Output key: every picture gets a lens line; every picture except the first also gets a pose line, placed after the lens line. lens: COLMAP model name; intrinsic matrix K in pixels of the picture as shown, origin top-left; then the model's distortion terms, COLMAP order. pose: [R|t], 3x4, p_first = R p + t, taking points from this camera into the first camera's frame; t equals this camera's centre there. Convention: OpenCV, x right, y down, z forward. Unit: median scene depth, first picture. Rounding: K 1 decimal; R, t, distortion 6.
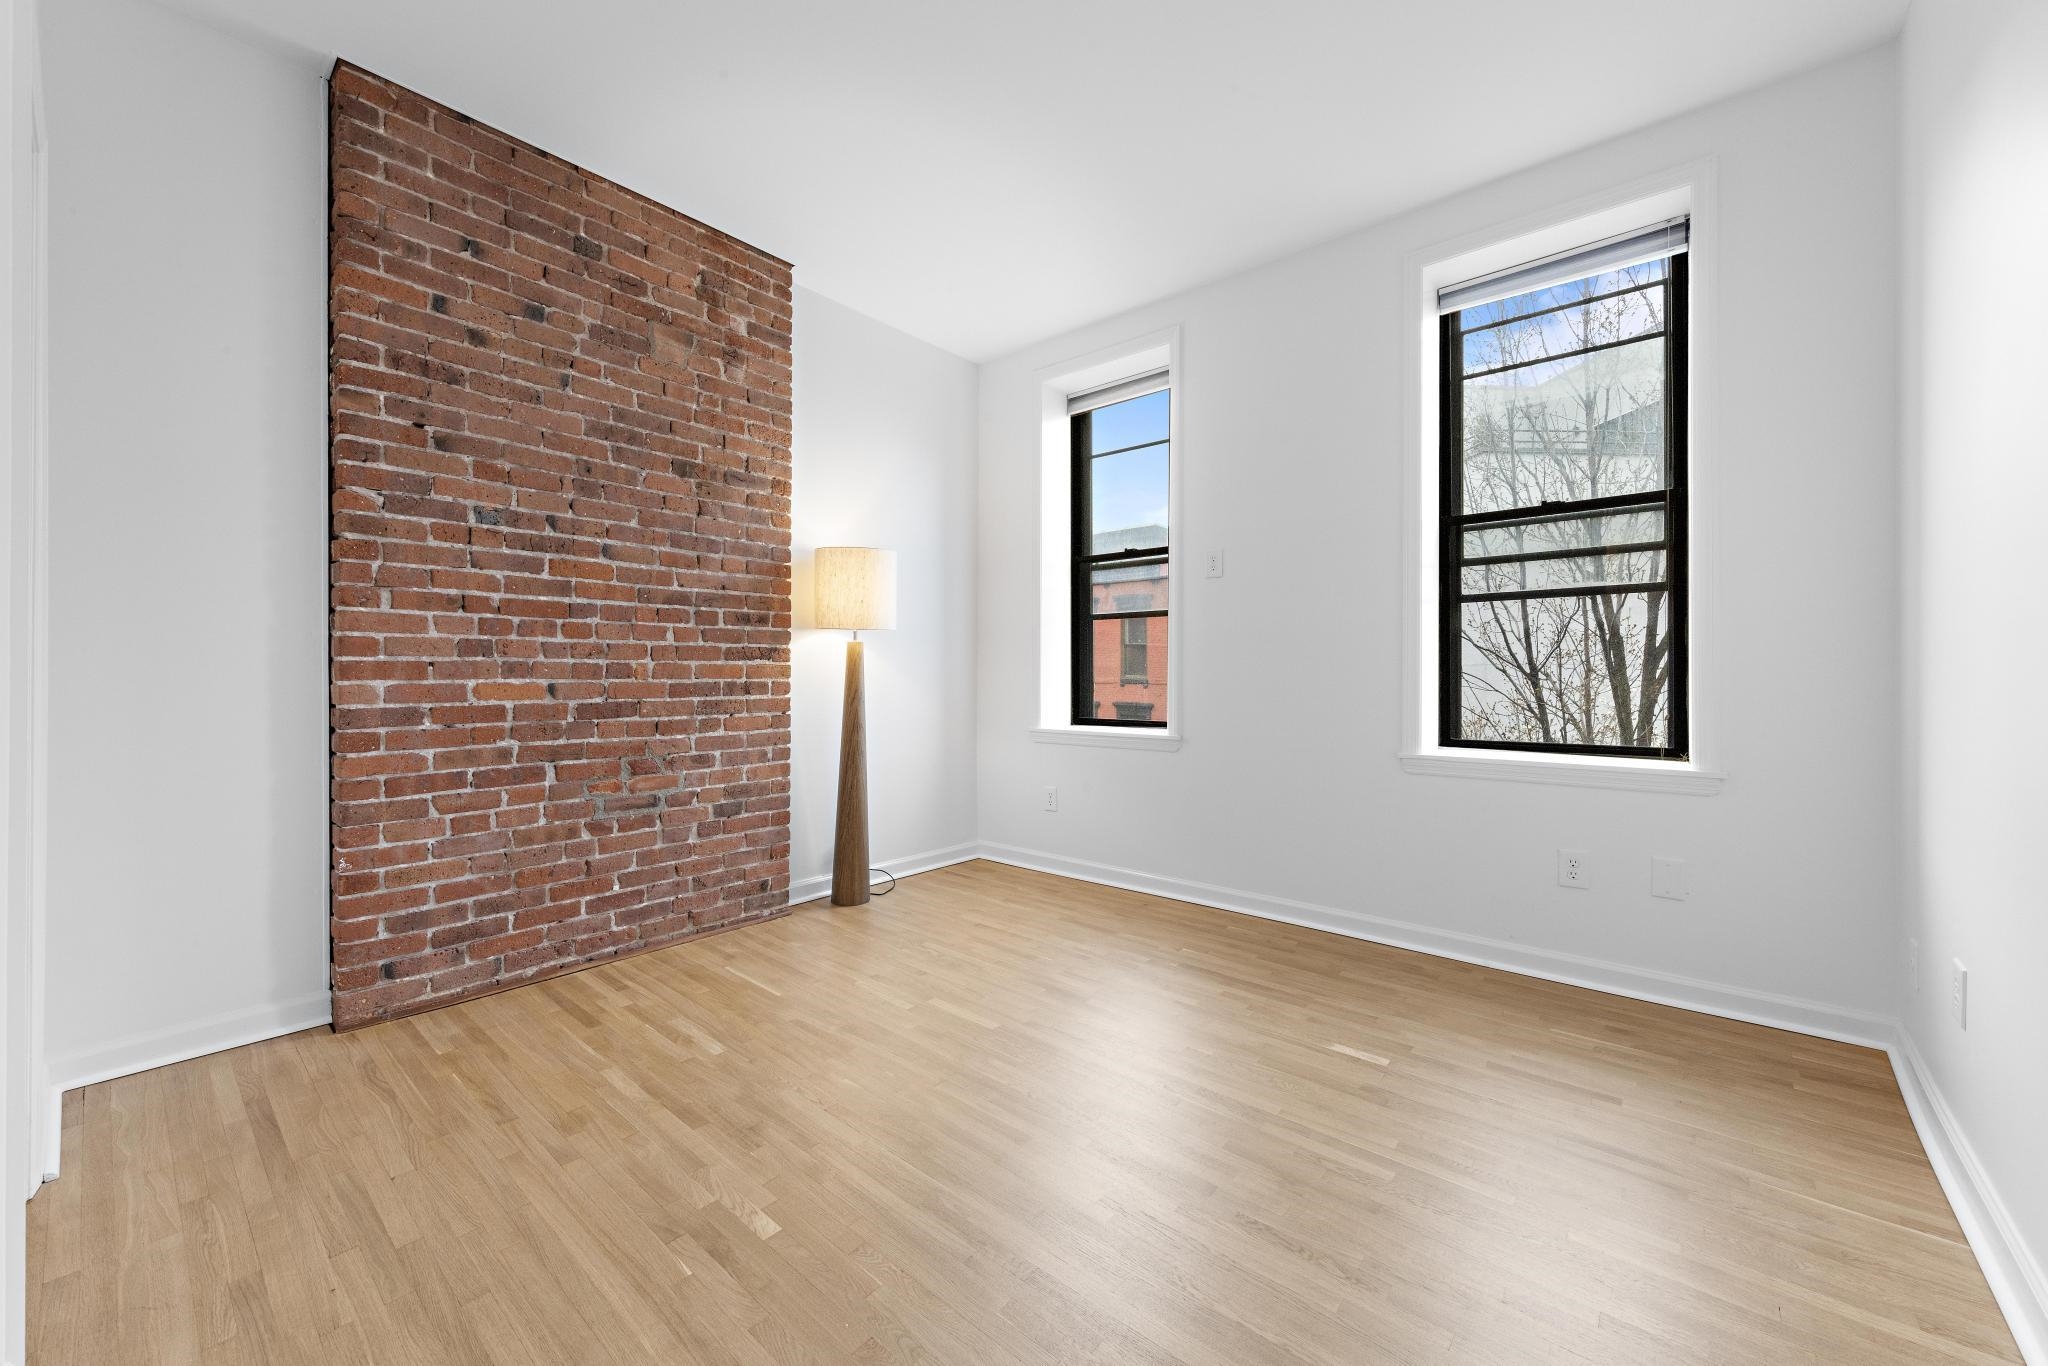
lens RADIAL K [[775.7, 0, 1024.9], [0, 775.7, 678.8], [0, 0, 1]] dist [0.002562, -0.000062]
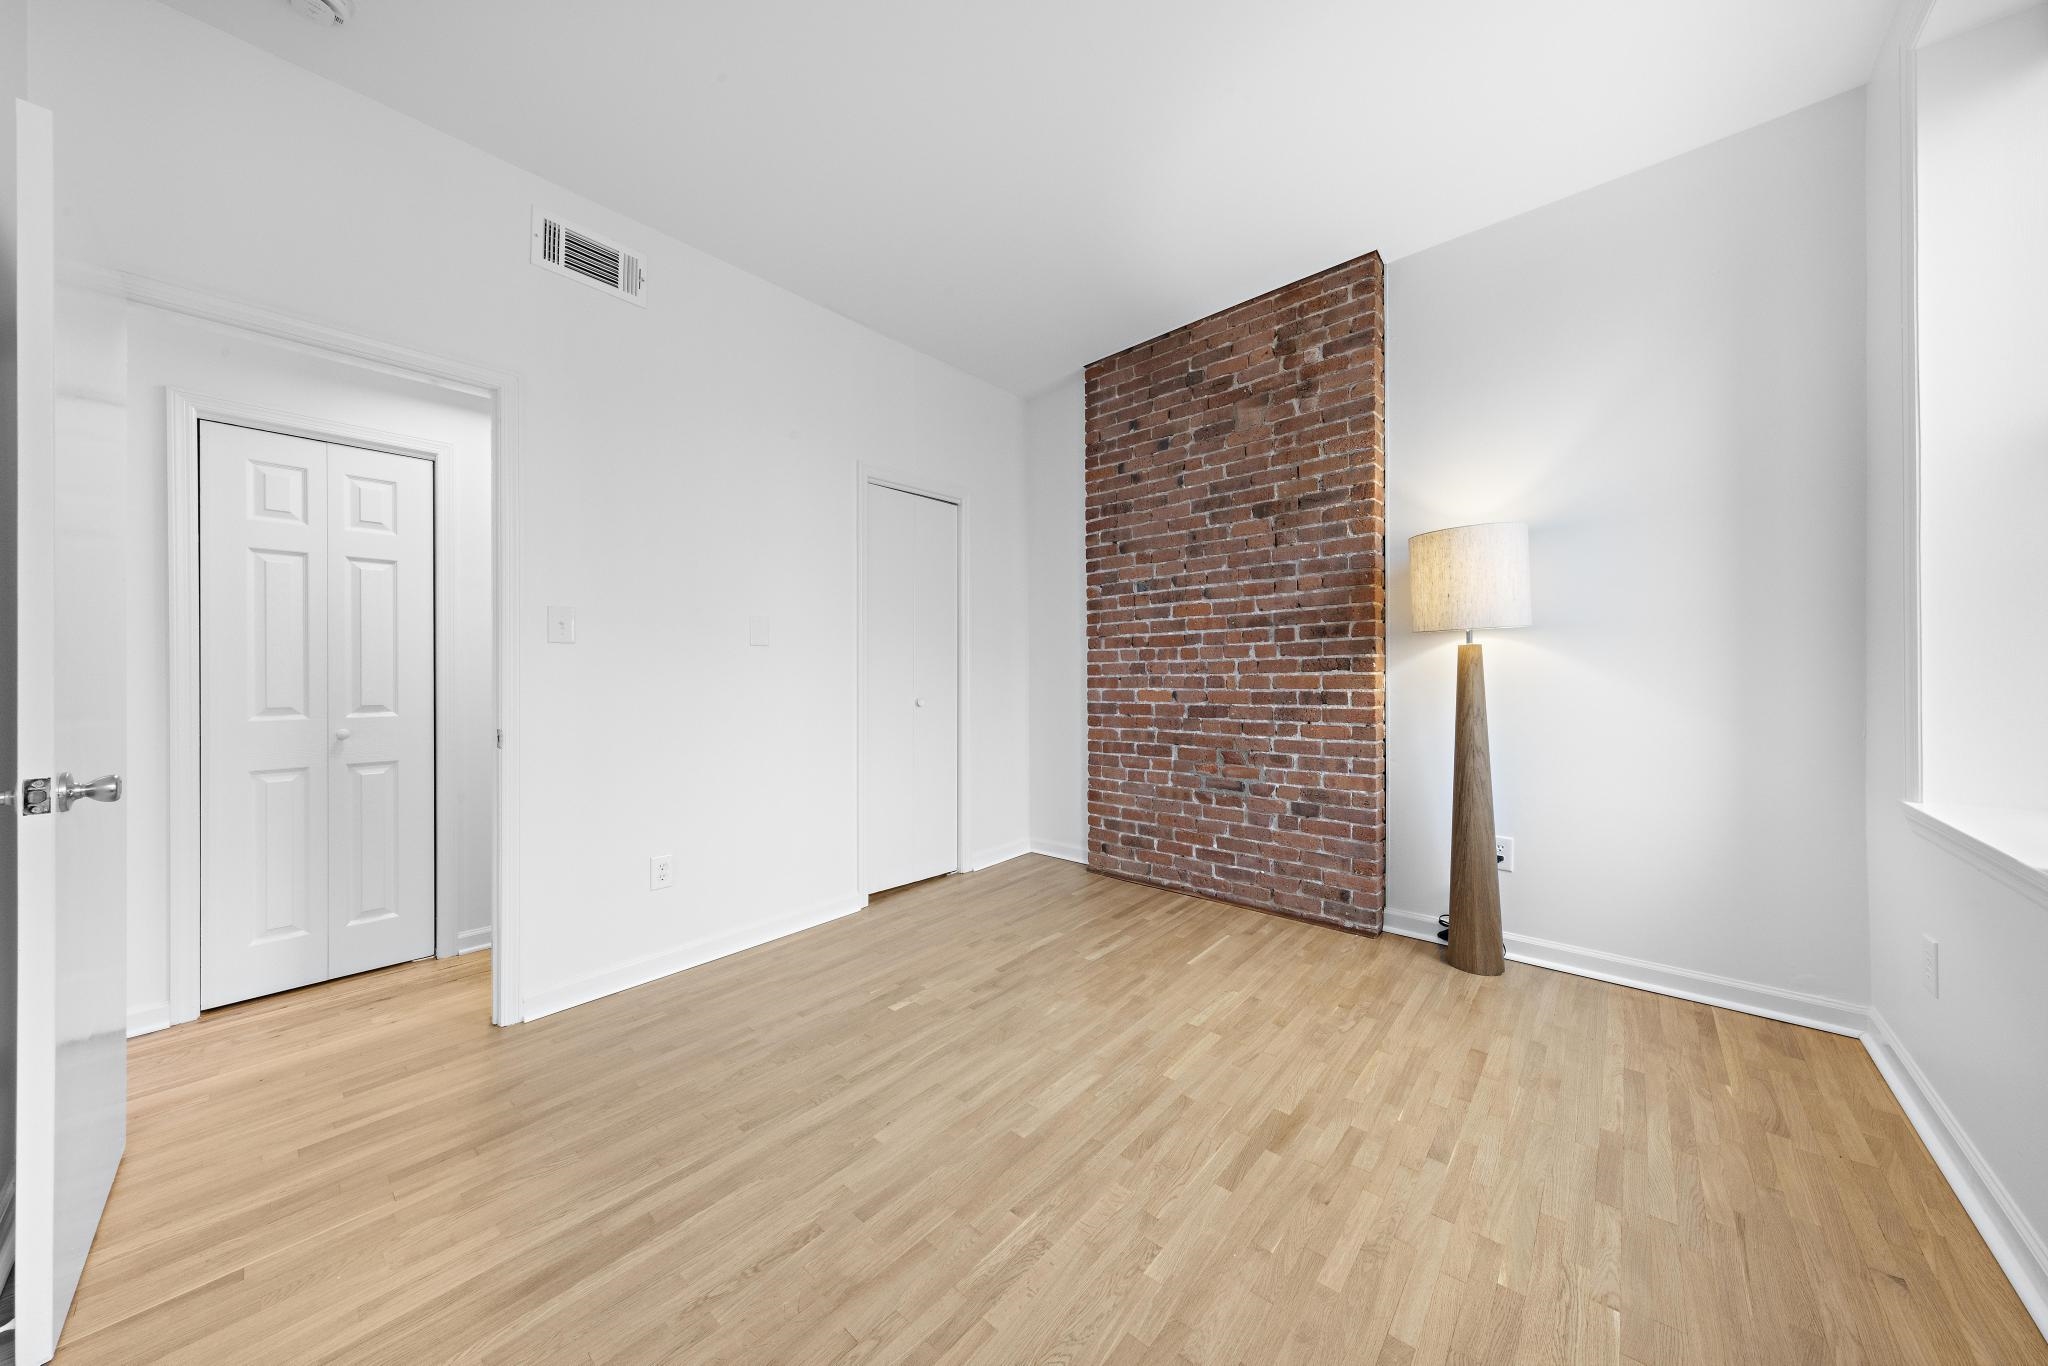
lens RADIAL K [[675.4, 0, 1027.3], [0, 675.4, 677.3], [0, 0, 1]] dist [0.003163, -0.000109]
pose [[-0.021705, -0.001414, -0.999763, 0.671828], [0.003269, 0.999994, -0.001485, -0.019088], [0.999759, -0.003301, -0.021700, 0.750452]]
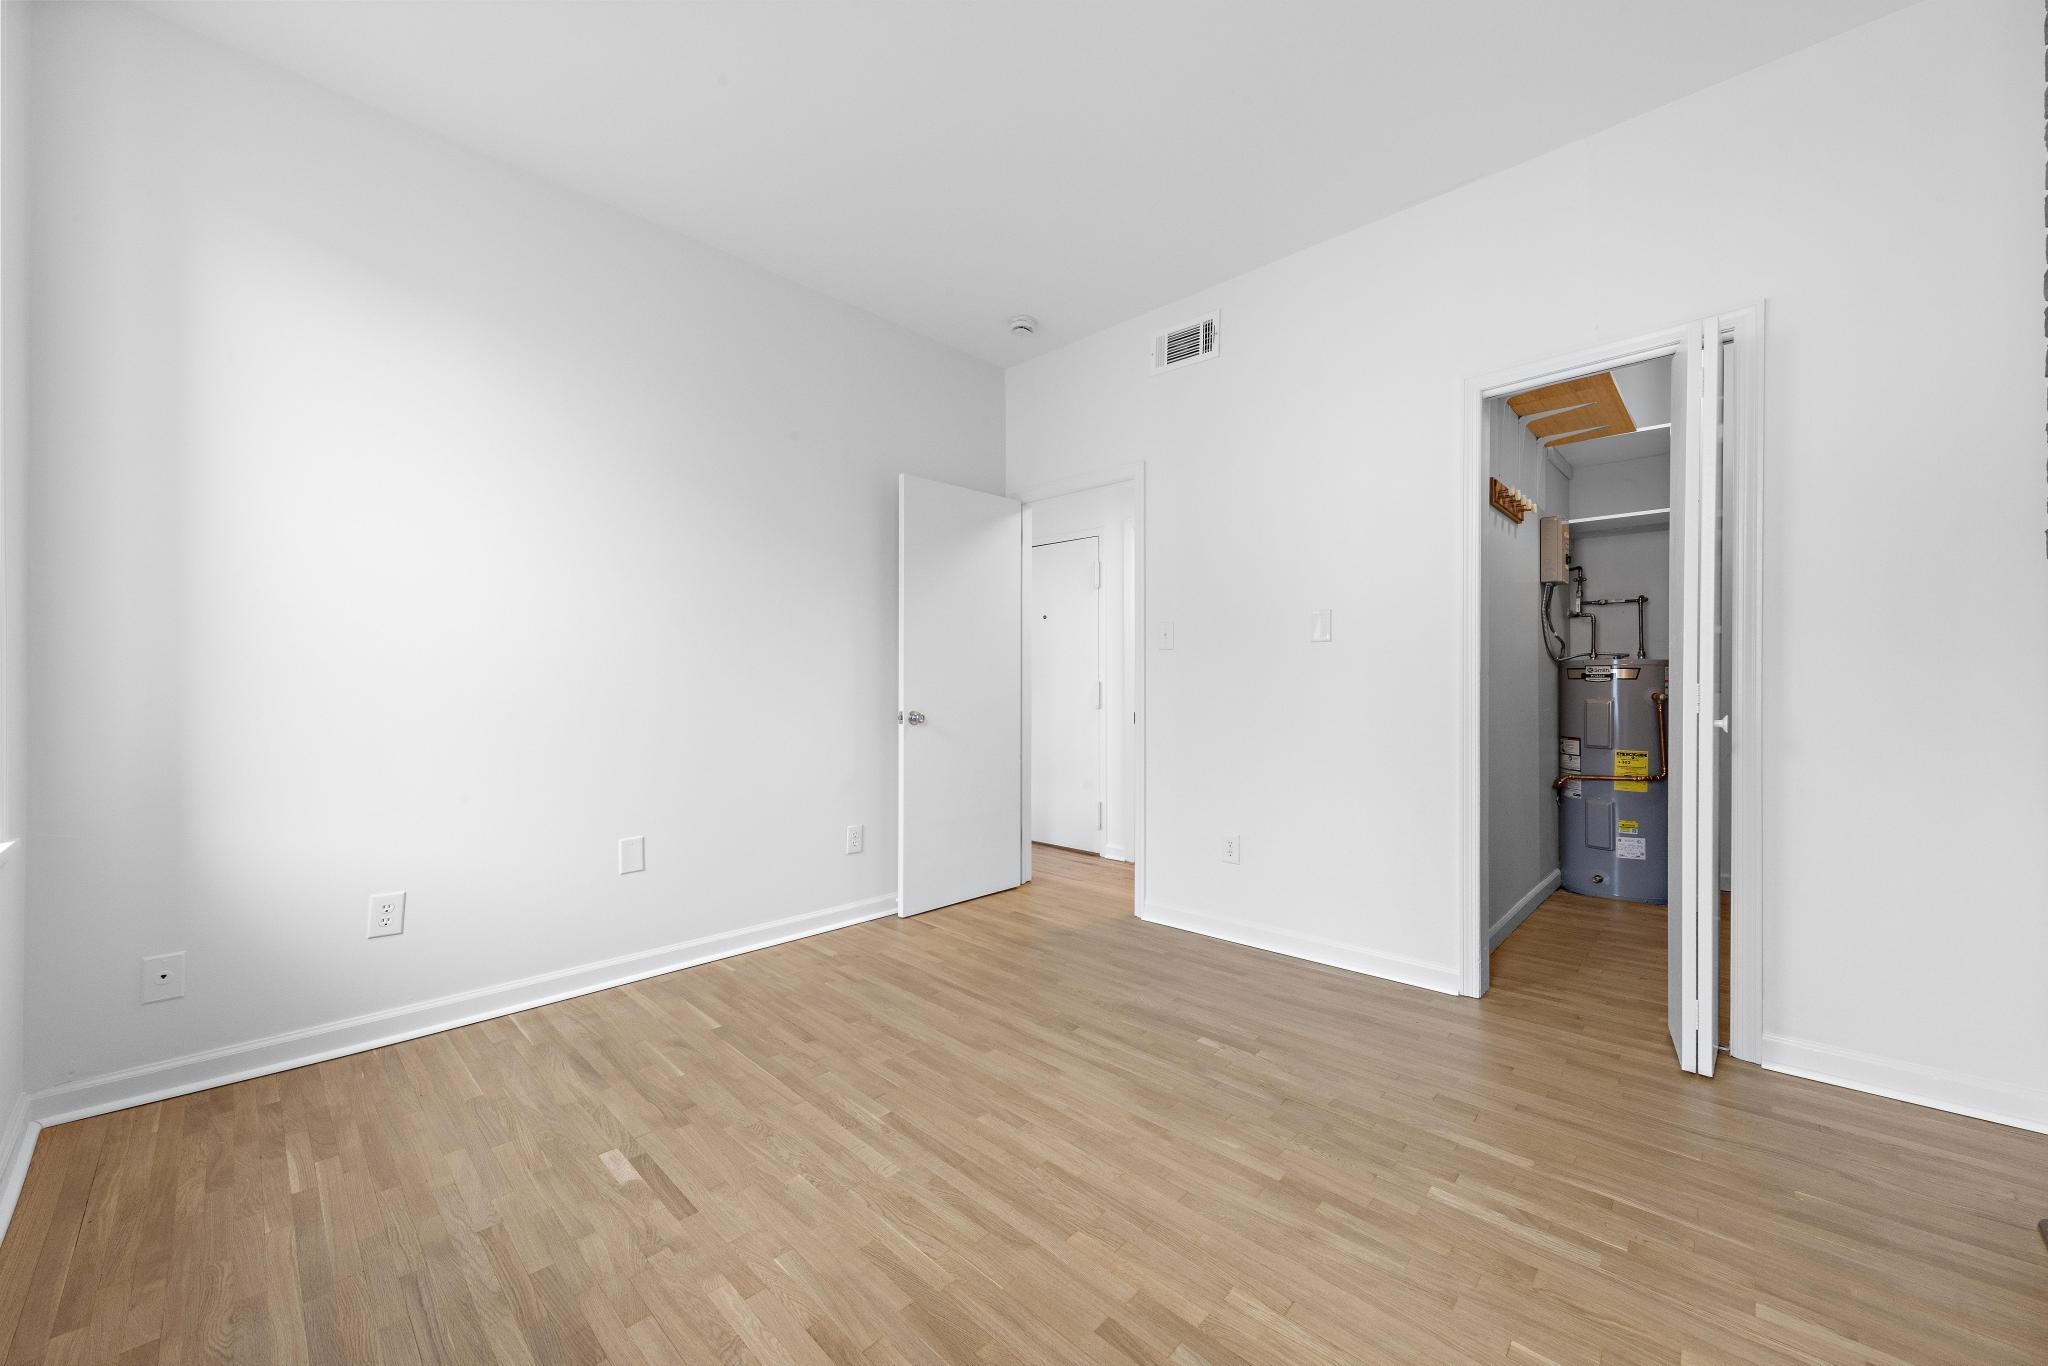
lens RADIAL K [[752.1, 0, 1025.7], [0, 752.1, 679.5], [0, 0, 1]] dist [0.003208, 0.000094]
pose [[-0.998479, -0.000883, 0.055123, -0.027137], [-0.000633, 0.999989, 0.004559, -0.021314], [-0.055126, 0.004517, -0.998469, 1.439024]]
